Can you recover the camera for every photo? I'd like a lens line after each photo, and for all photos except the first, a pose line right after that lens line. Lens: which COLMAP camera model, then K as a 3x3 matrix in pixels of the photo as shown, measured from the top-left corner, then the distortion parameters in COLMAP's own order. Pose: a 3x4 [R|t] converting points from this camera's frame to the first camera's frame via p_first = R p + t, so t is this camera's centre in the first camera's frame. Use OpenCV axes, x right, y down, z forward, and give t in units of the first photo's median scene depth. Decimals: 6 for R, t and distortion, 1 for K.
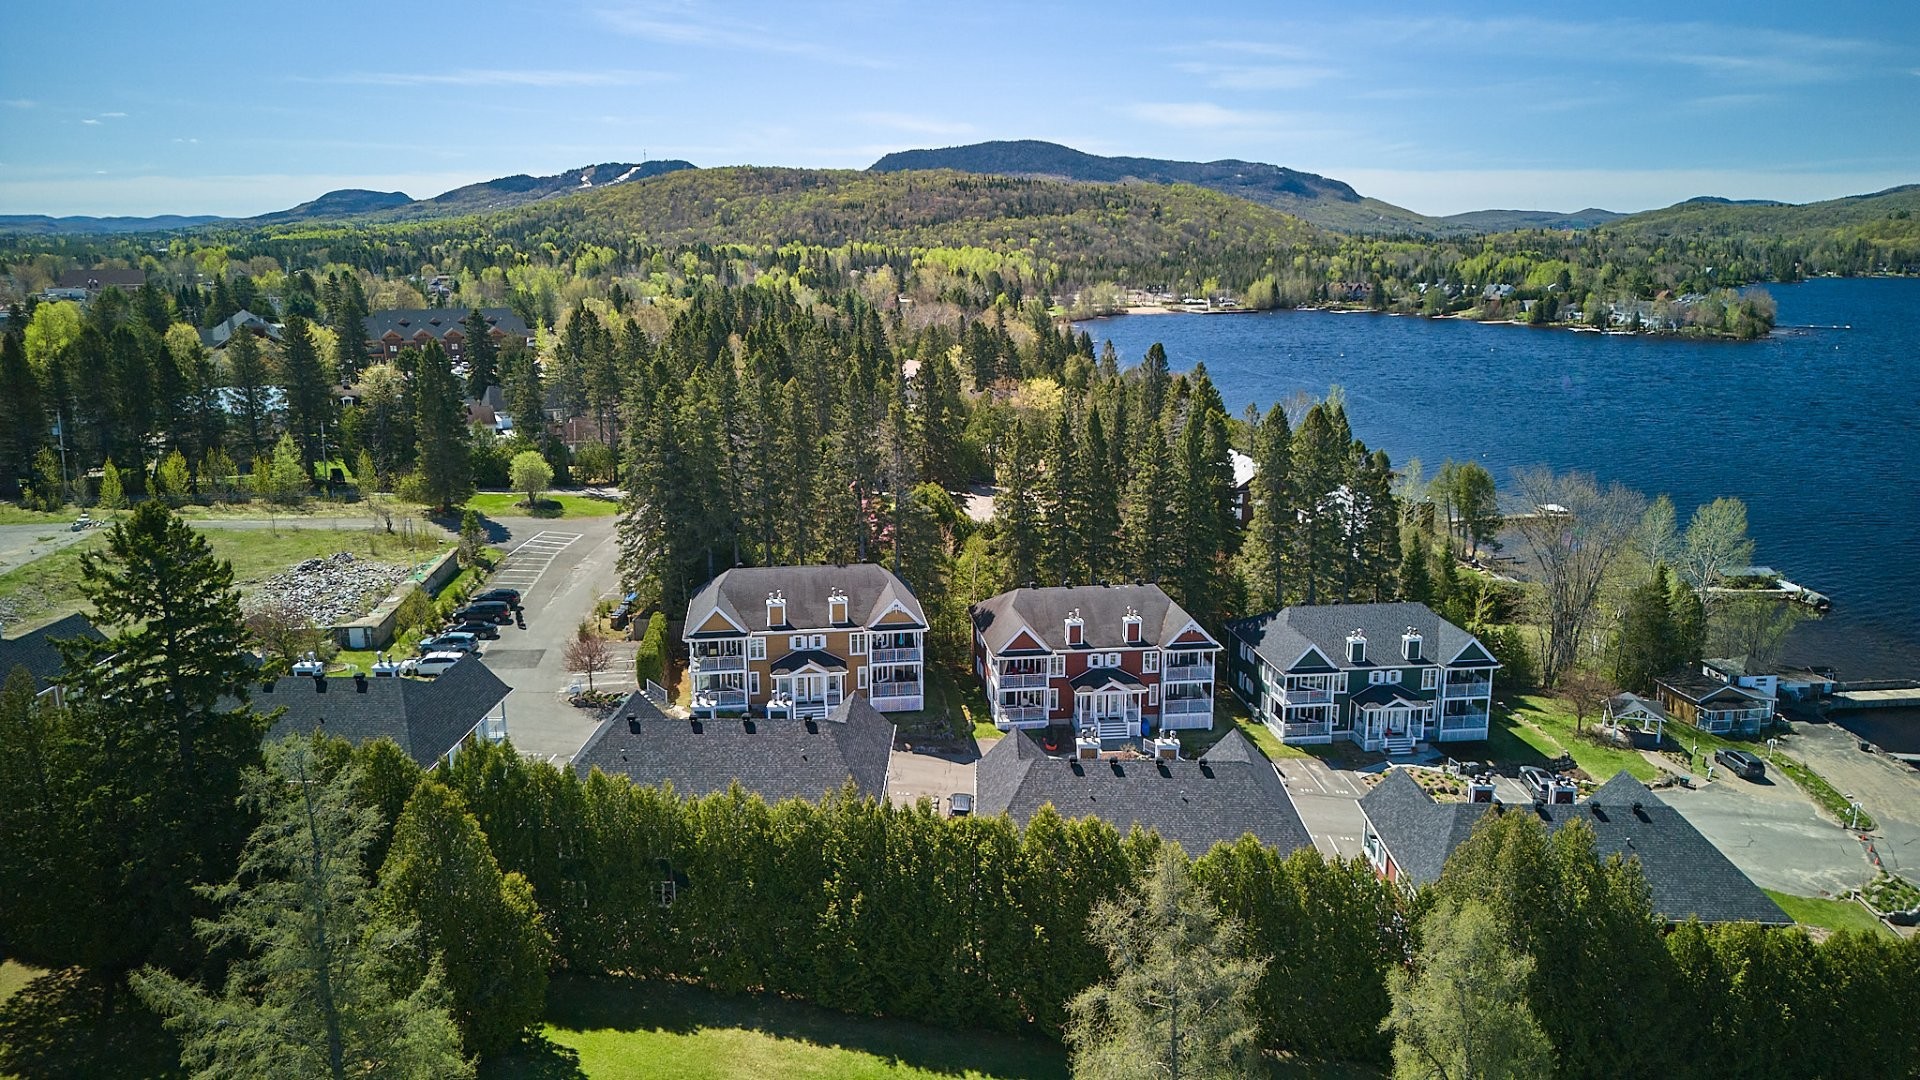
lens RADIAL K [[1339.4, 0, 965.3], [0, 1339.4, 540.7], [0, 0, 1]] dist [0.065343, -0.059457]
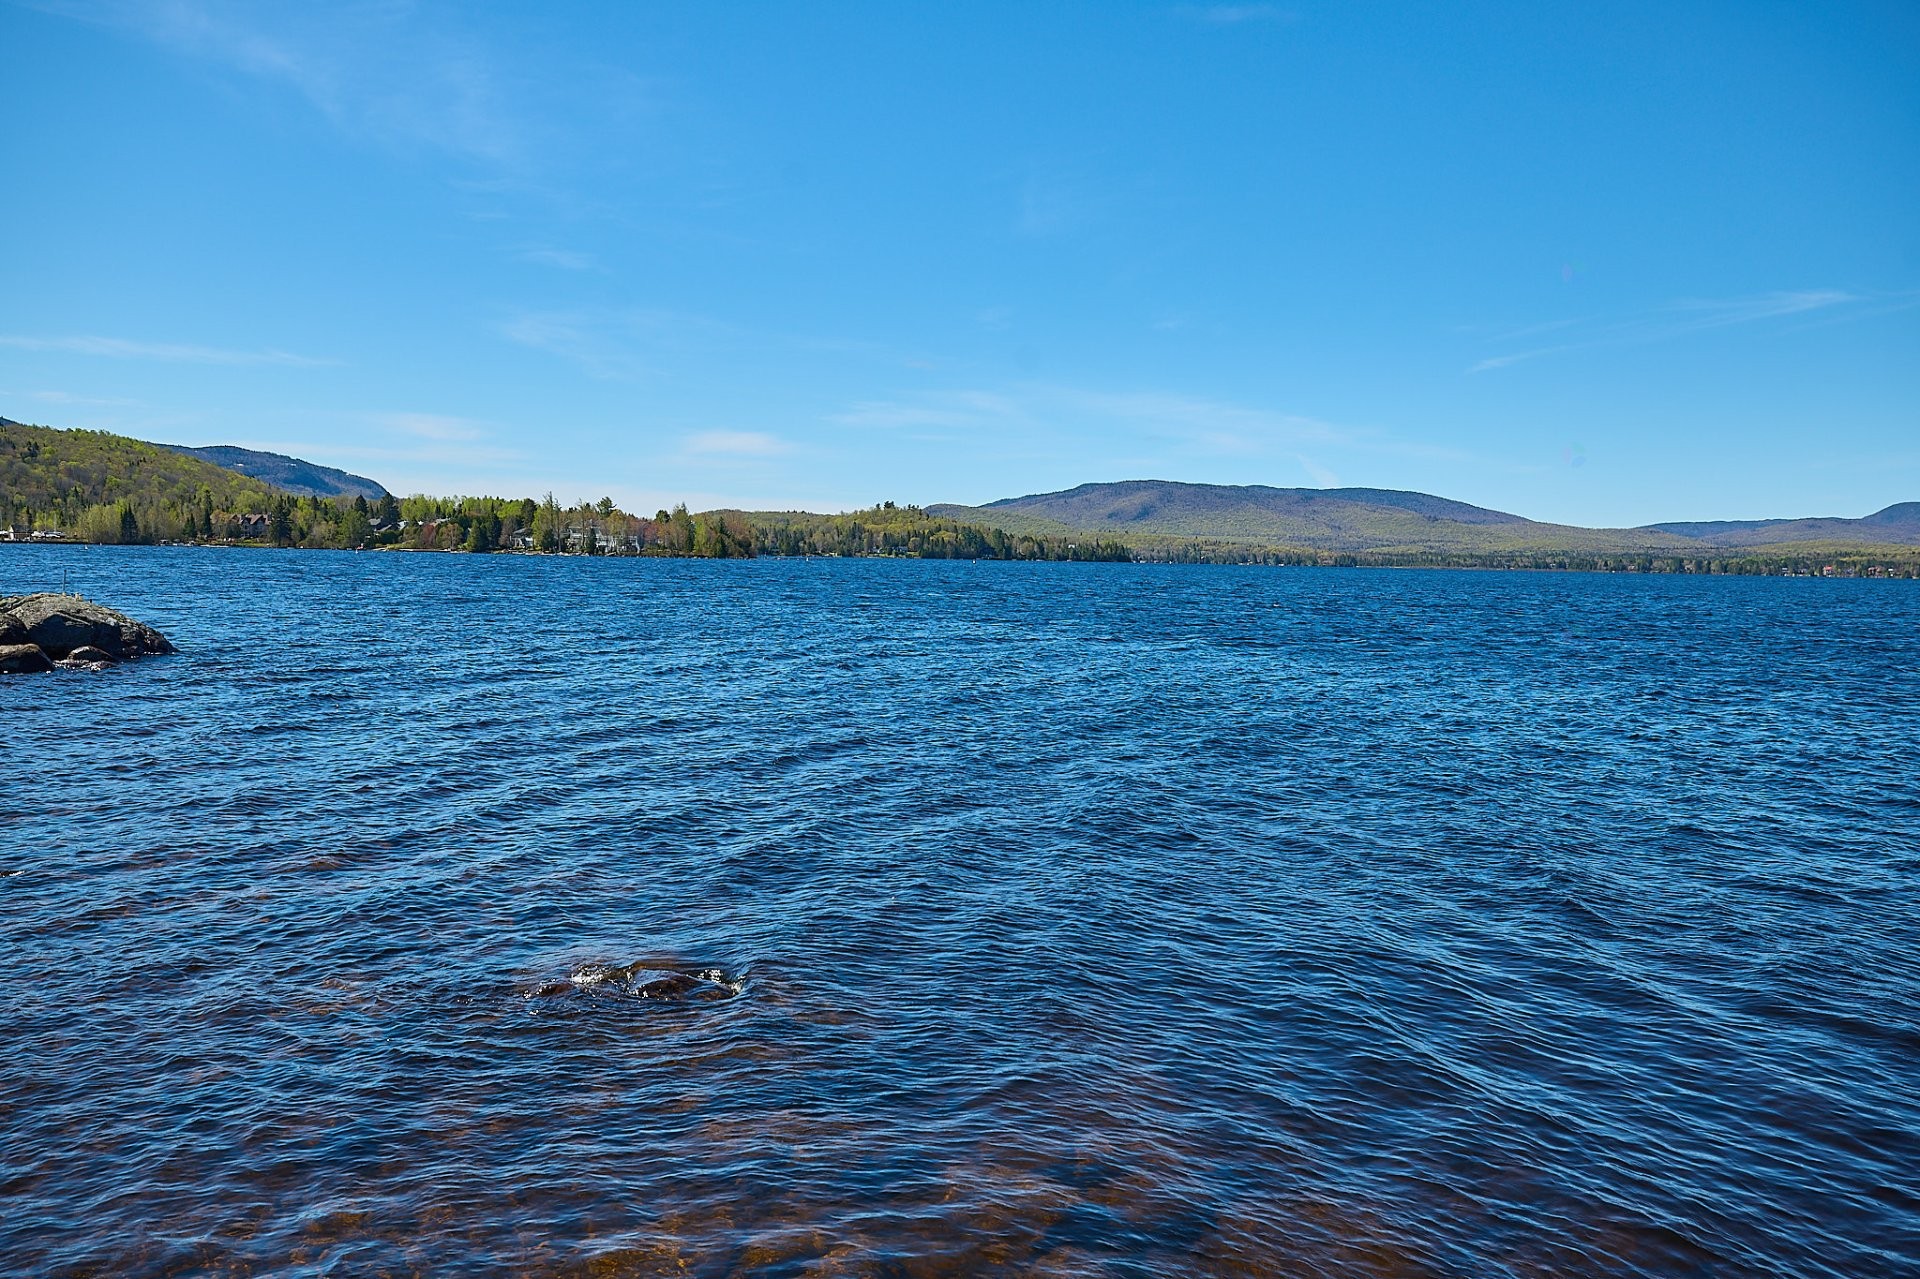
lens RADIAL K [[1484.2, 0, 960.0], [0, 1484.2, 639.5], [0, 0, 1]] dist [0.012808, 0.000868]
pose [[0.808055, -0.013457, 0.588953, 0.744023], [0.109413, 0.985773, -0.127592, 0.095135], [-0.578857, 0.167540, 0.798032, 0.983192]]
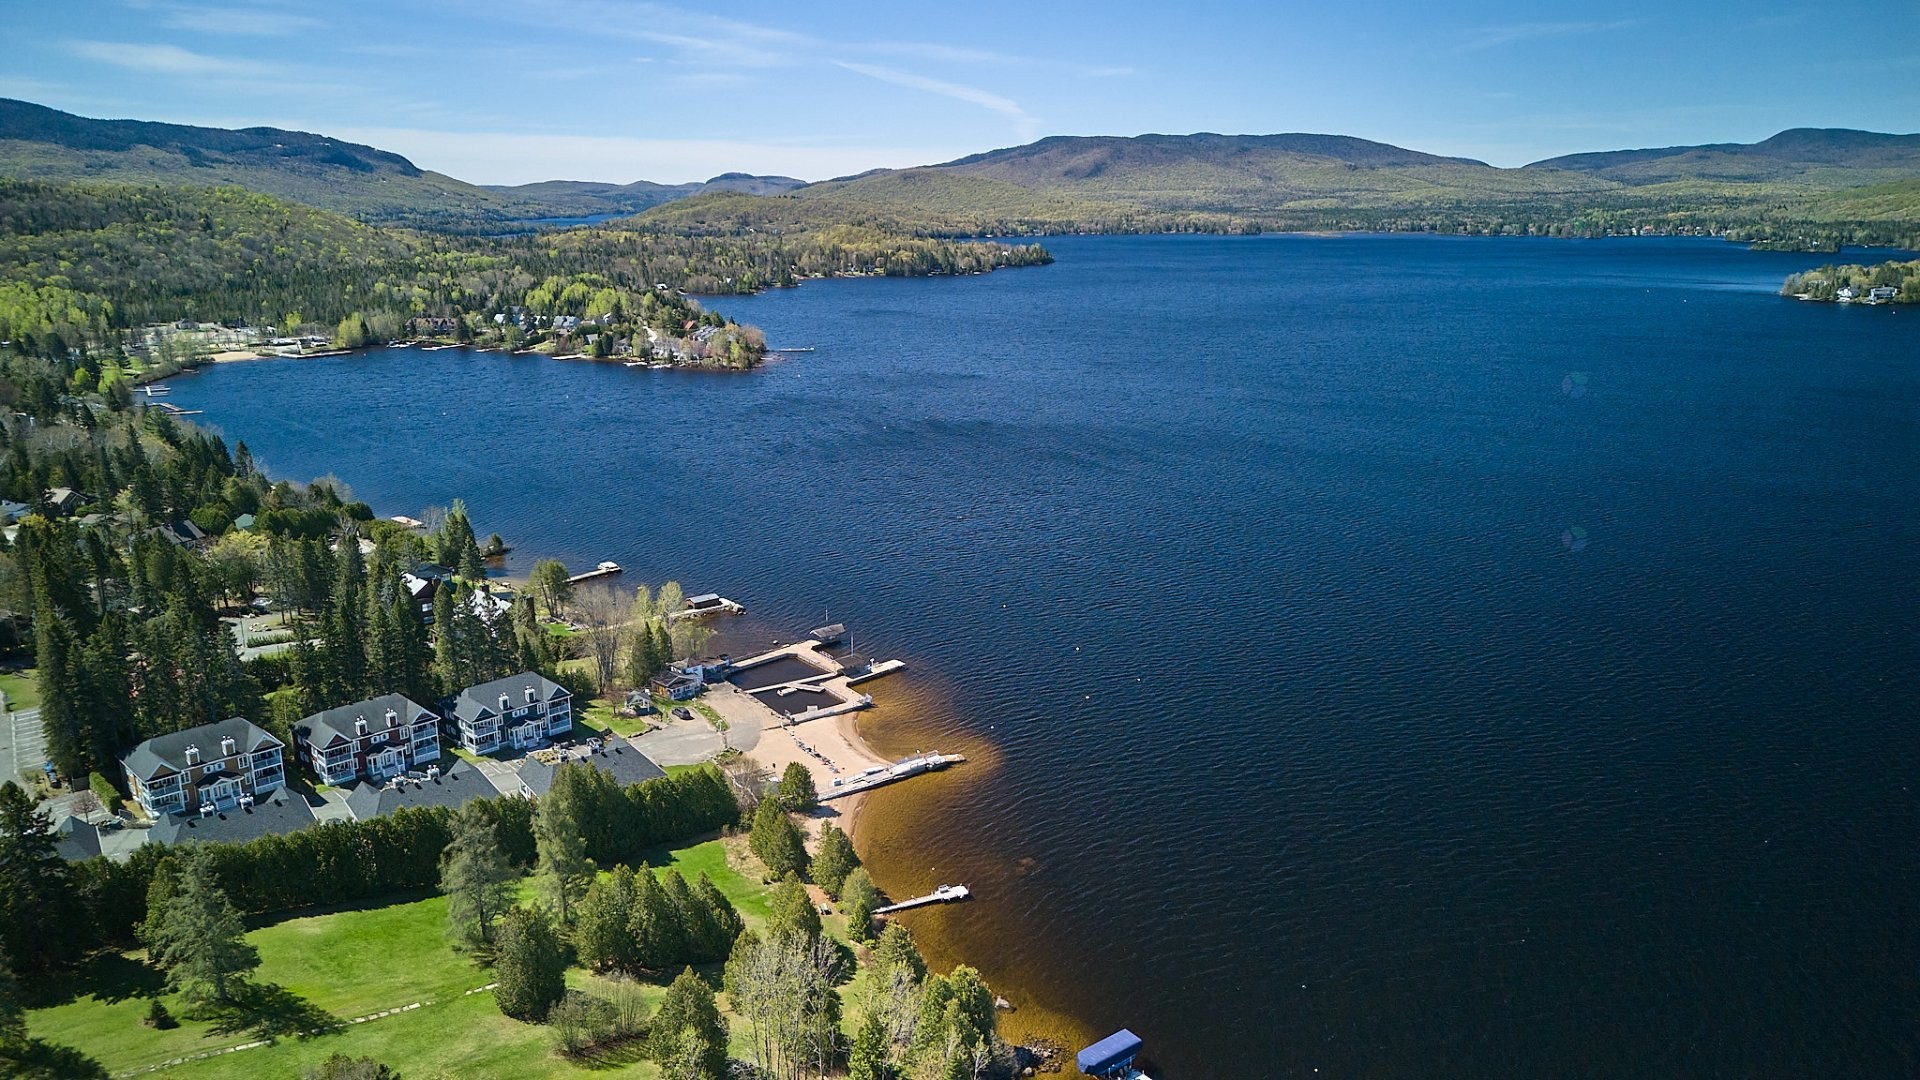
lens RADIAL K [[1339.4, 0, 965.3], [0, 1339.4, 540.7], [0, 0, 1]] dist [0.065343, -0.059457]
pose [[0.797859, -0.152886, 0.583135, -0.254282], [0.137803, 0.987949, 0.070474, -0.171401], [-0.586882, 0.024129, 0.809313, -0.886263]]
